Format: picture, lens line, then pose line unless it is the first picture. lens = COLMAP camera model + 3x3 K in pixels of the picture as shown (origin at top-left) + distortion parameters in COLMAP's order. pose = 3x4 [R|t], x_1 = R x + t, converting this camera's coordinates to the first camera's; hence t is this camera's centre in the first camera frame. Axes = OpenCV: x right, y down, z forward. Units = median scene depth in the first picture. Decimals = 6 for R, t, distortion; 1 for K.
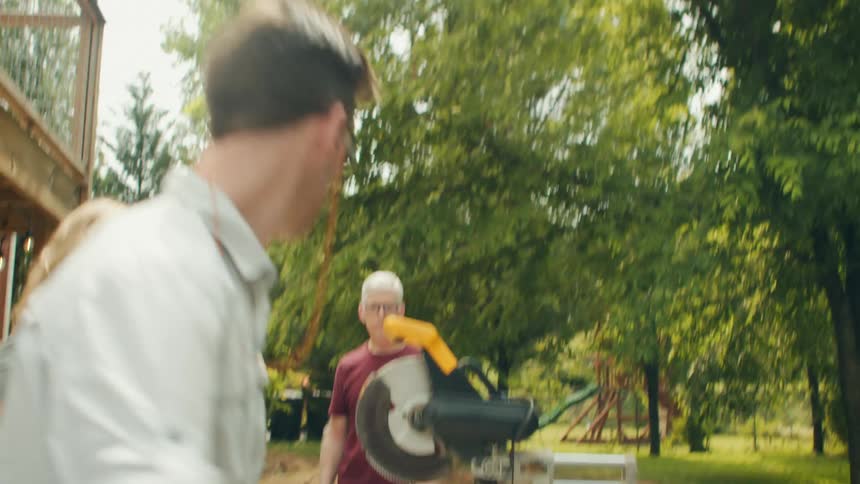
lens RADIAL K [[956.4, 0, 430.0], [0, 956.4, 242.0], [0, 0, 1]] dist [-0.010660, 0.006065]
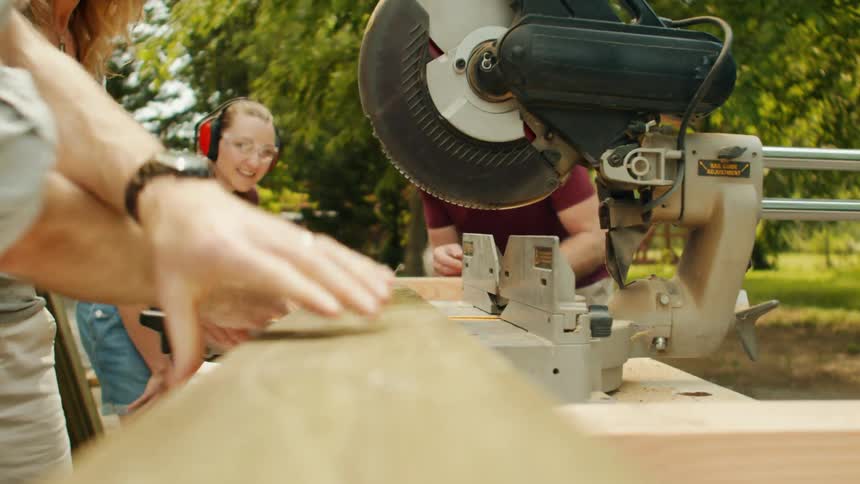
lens RADIAL K [[956.4, 0, 430.0], [0, 956.4, 242.0], [0, 0, 1]] dist [-0.010660, 0.006065]
pose [[0.999356, -0.034252, -0.010718, -0.016272], [0.035450, 0.988672, 0.145845, 0.081352], [0.005601, -0.146131, 0.989249, 0.208776]]
